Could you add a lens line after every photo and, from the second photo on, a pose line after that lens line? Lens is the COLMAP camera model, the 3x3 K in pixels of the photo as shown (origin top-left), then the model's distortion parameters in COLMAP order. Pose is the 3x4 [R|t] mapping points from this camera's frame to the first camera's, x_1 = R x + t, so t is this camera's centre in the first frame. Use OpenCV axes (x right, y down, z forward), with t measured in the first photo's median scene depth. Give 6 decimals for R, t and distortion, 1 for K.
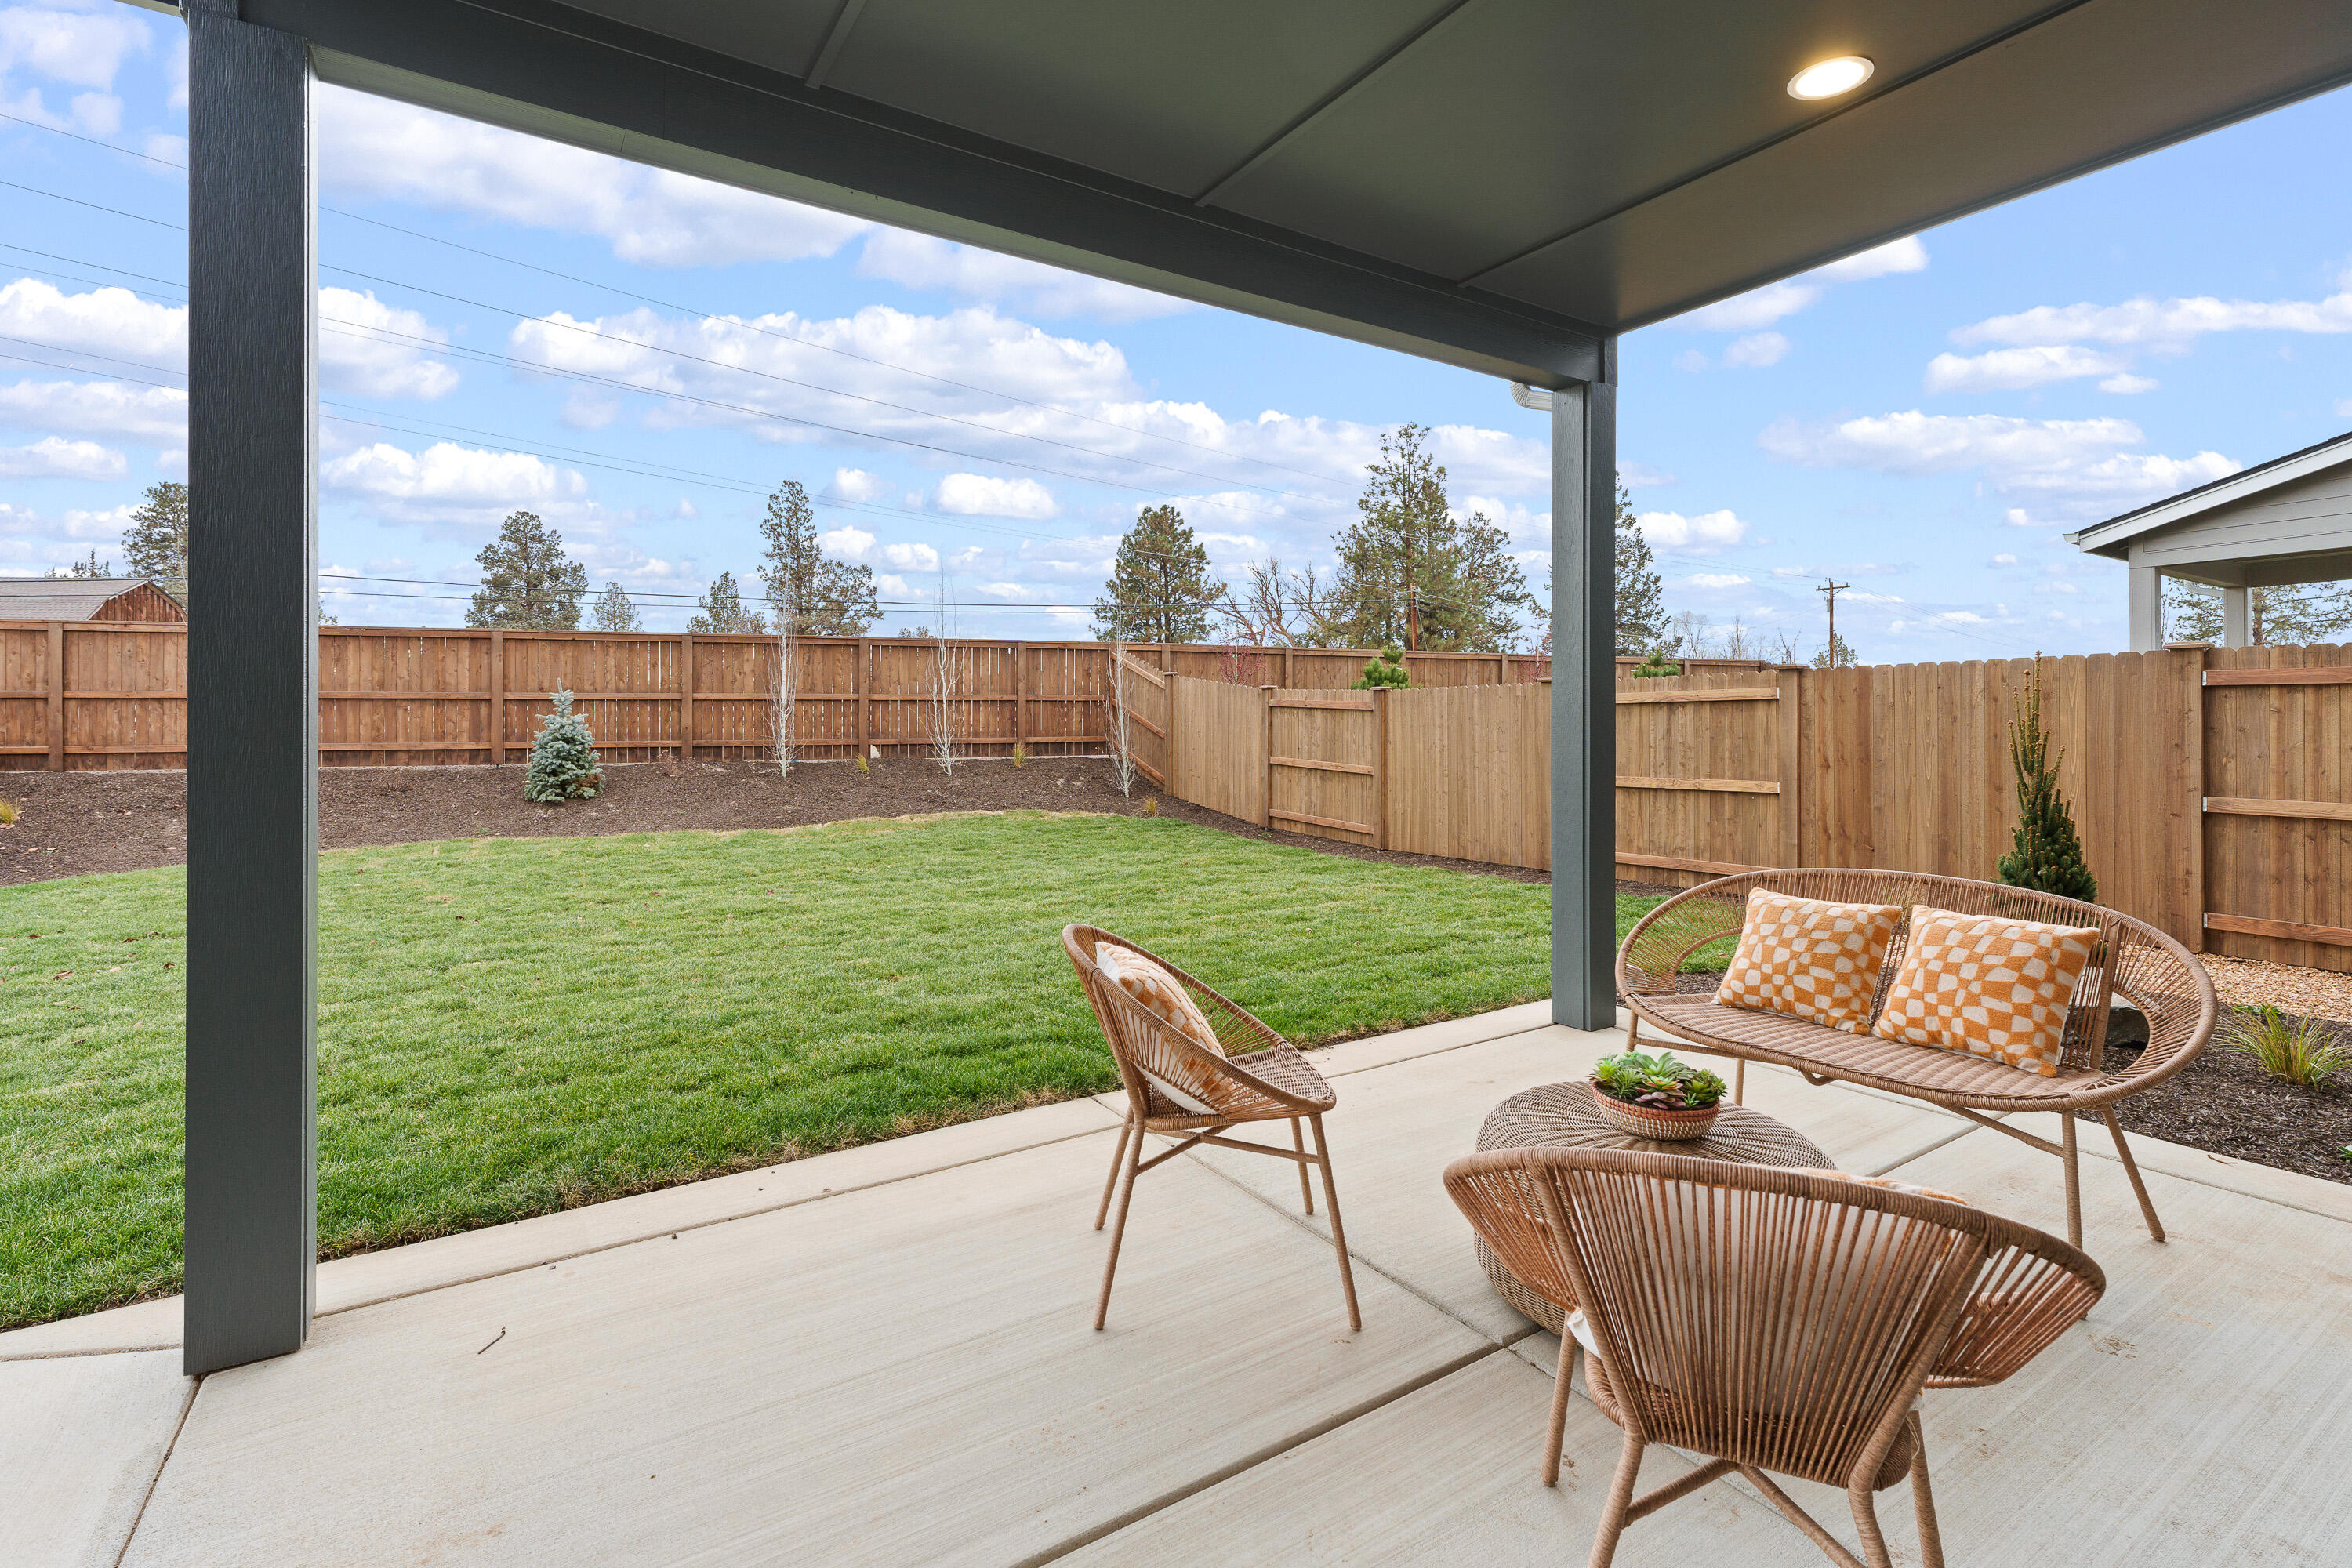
lens RADIAL K [[1034.7, 0, 1187.0], [0, 1034.7, 715.3], [0, 0, 1]] dist [0.004213, 0.000624]
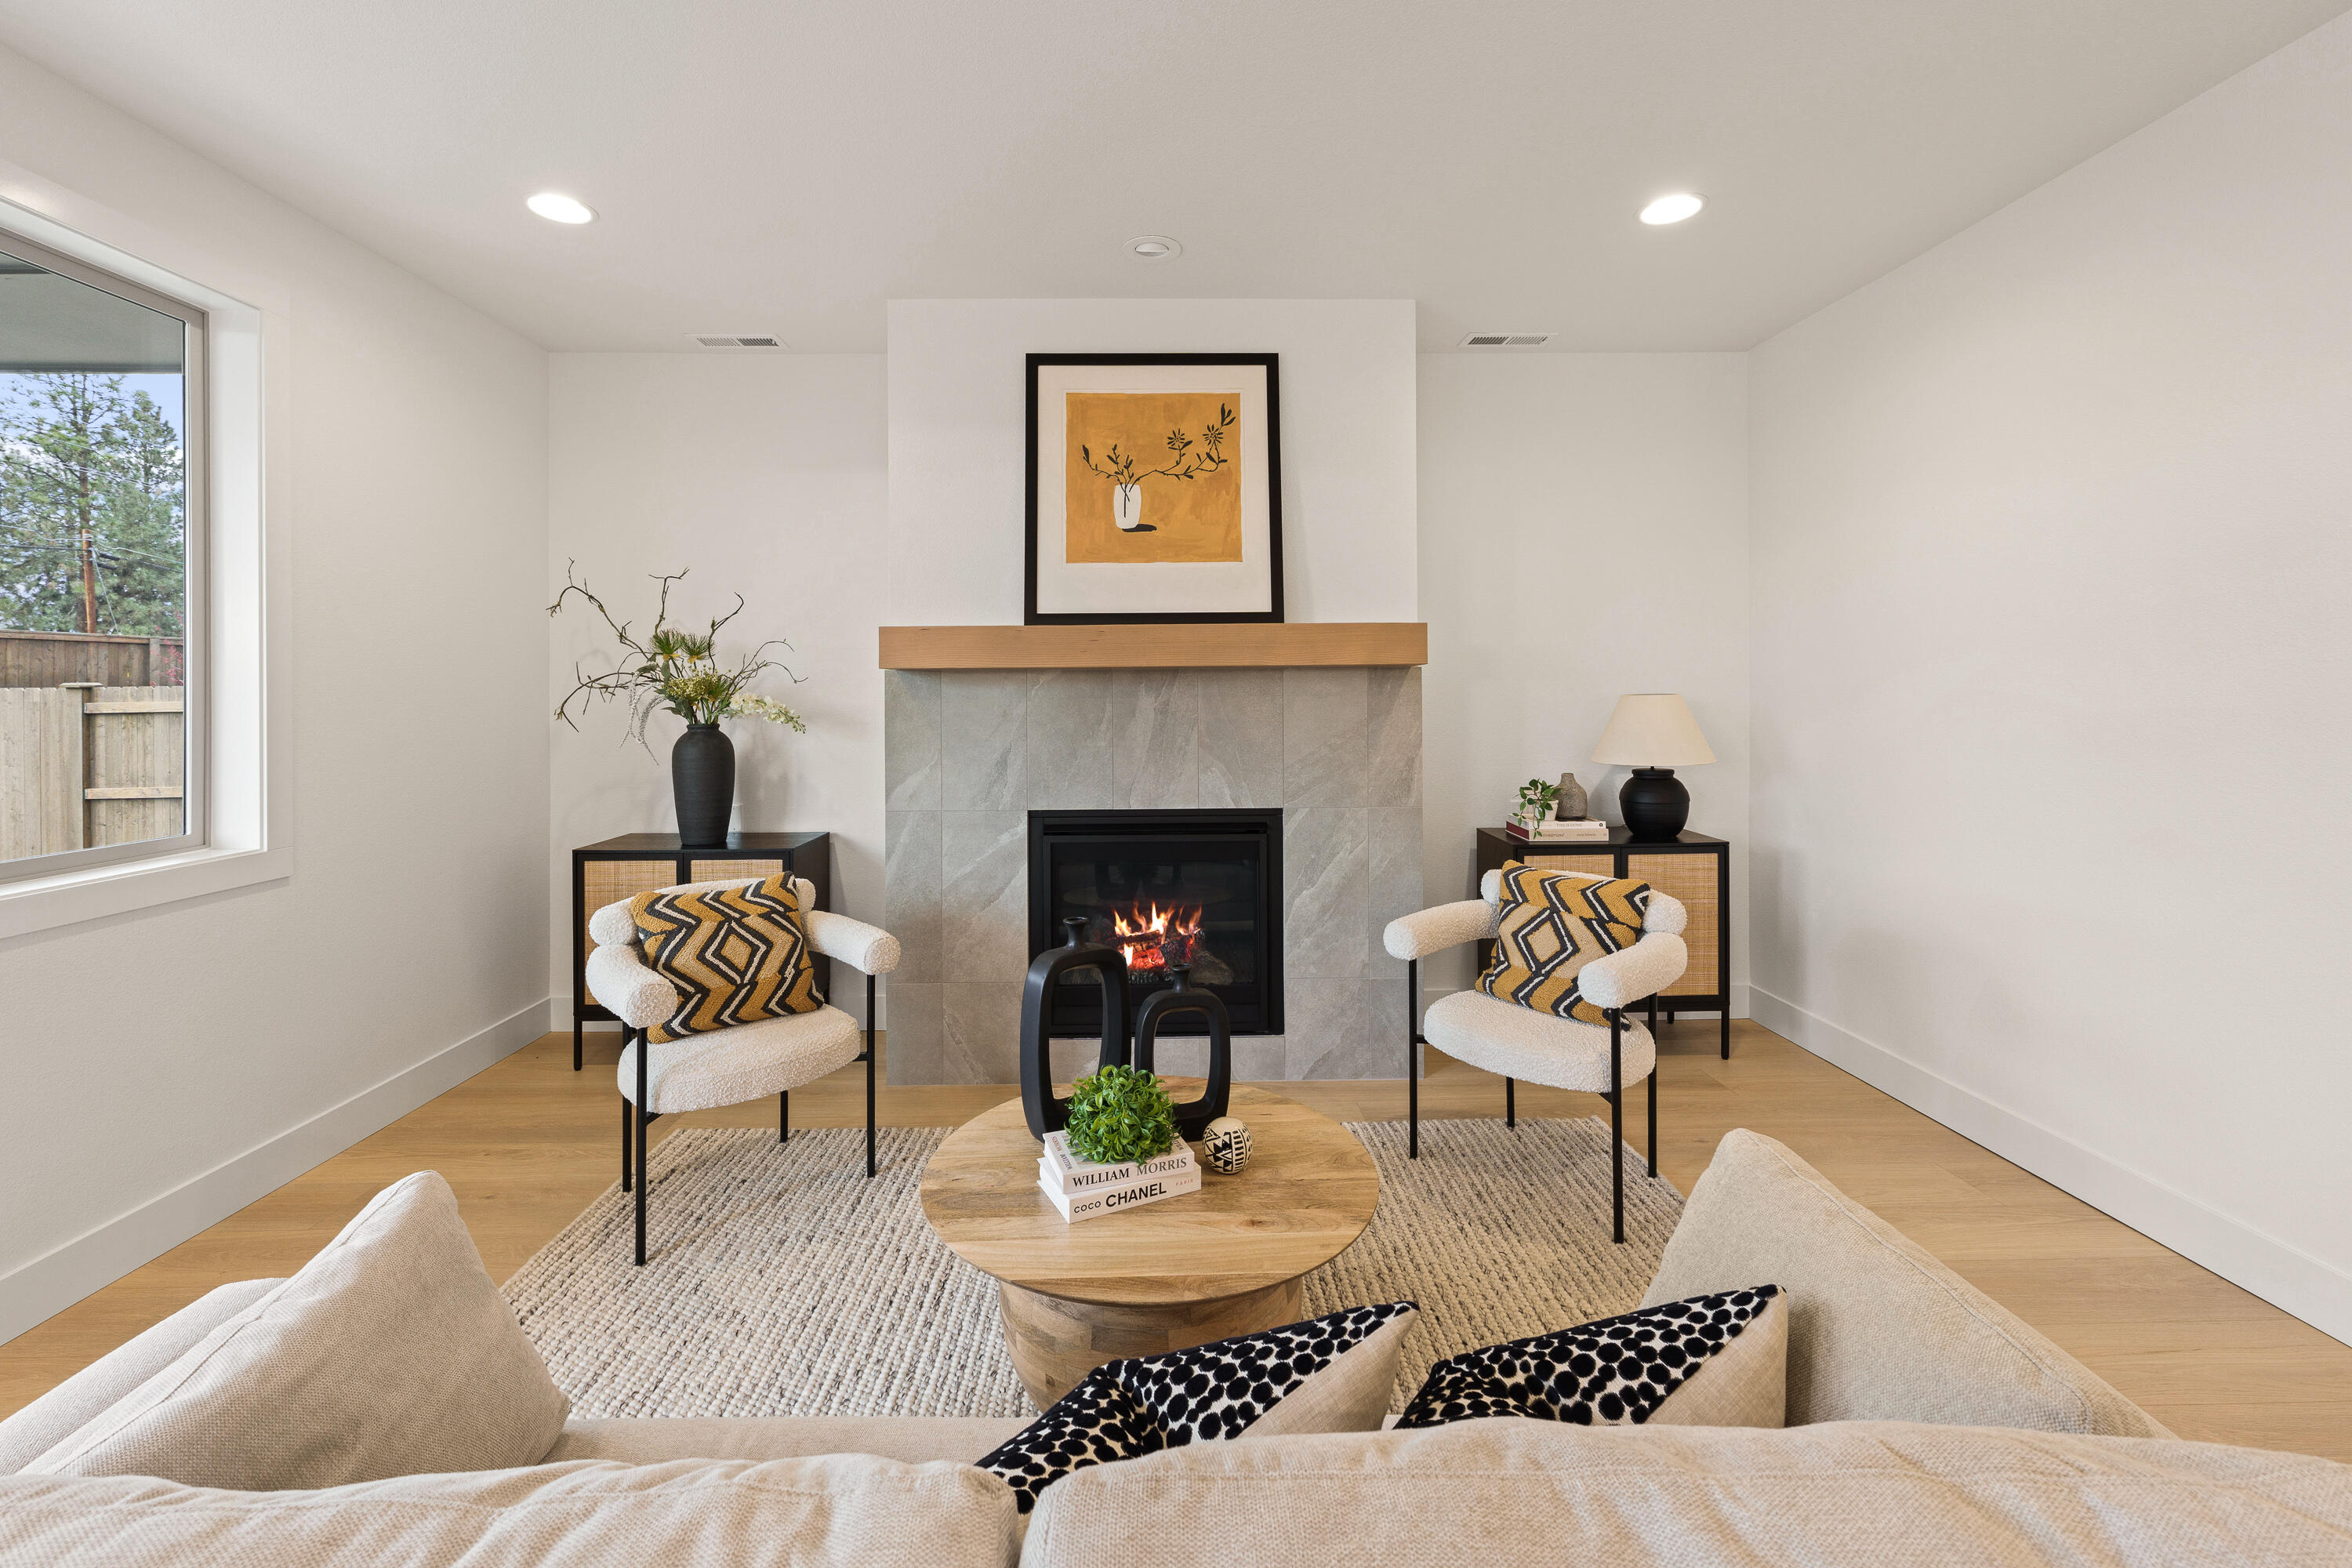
lens RADIAL K [[964.3, 0, 1144.5], [0, 964.3, 690.5], [0, 0, 1]] dist [0.000497, 0.000097]
pose [[0.546744, -0.001124, 0.837299, 0.097000], [-0.002547, 0.999992, 0.003005, -0.021869], [-0.837296, -0.003775, 0.546737, -0.160744]]
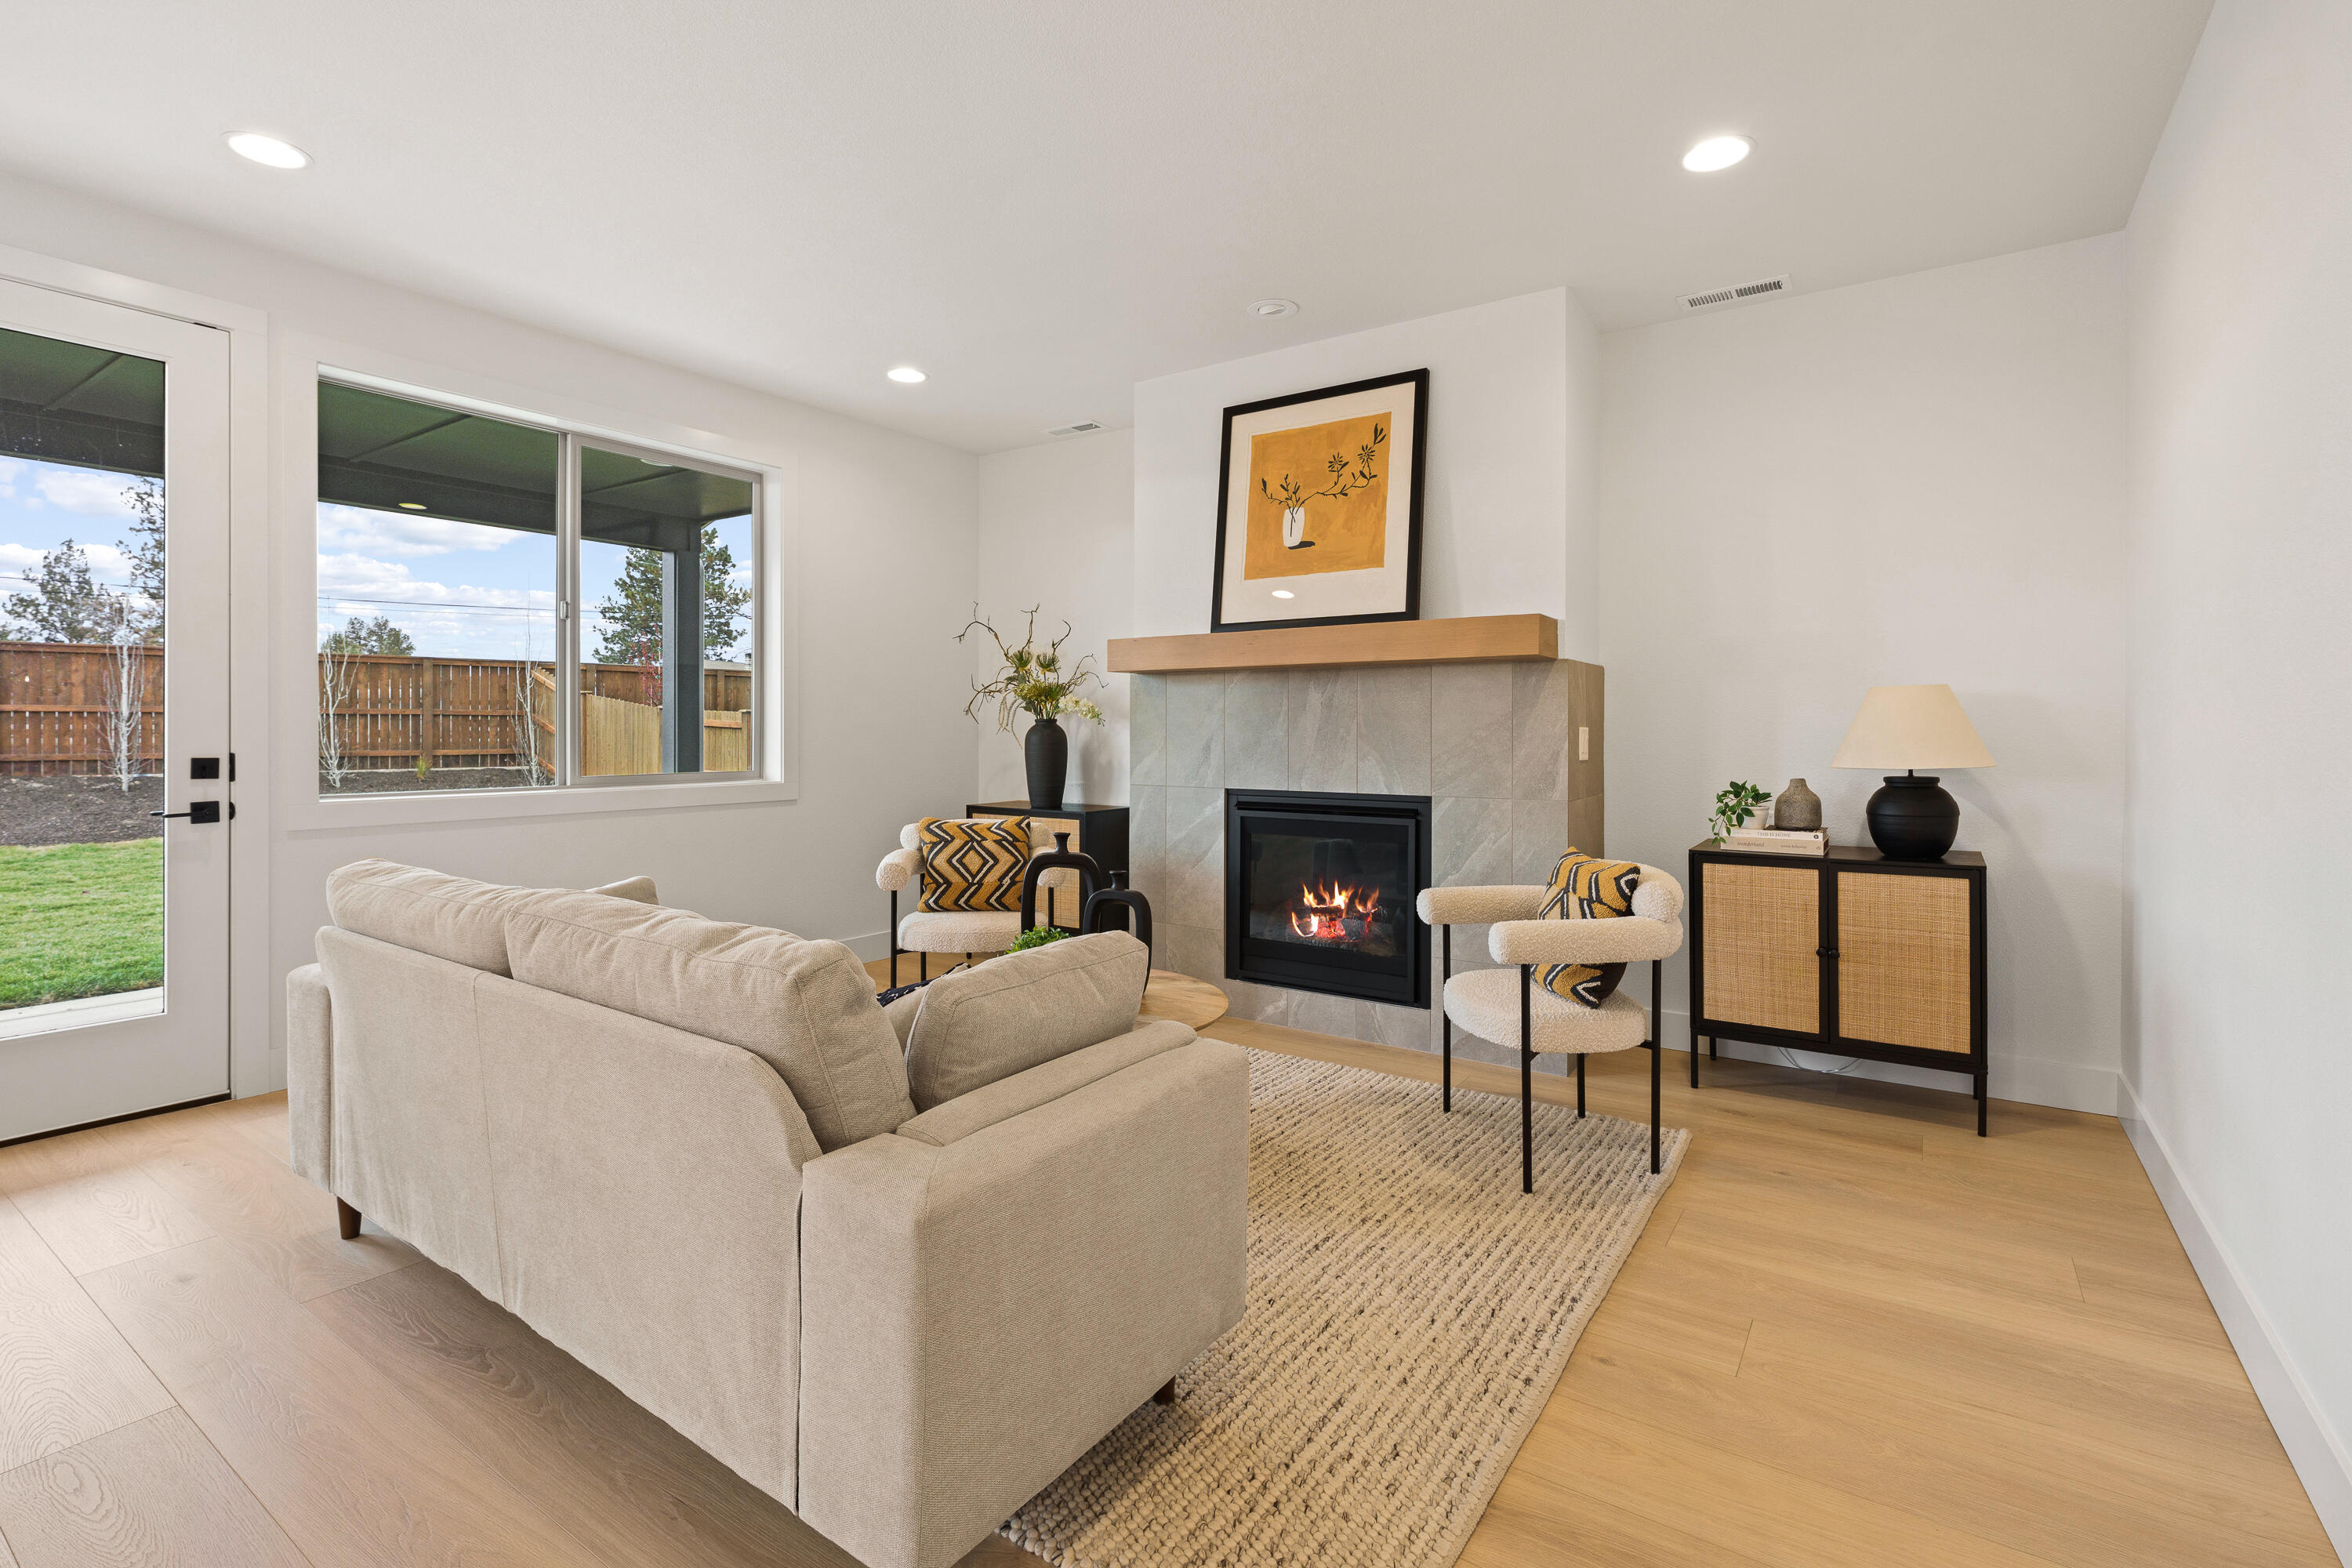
lens RADIAL K [[1075.0, 0, 1204.2], [0, 1075.0, 726.9], [0, 0, 1]] dist [0.001883, 0.000665]
pose [[0.925771, 0.006556, 0.378028, 0.155076], [-0.007814, 0.999968, 0.001795, -0.010107], [-0.378004, -0.004615, 0.925793, -0.299892]]
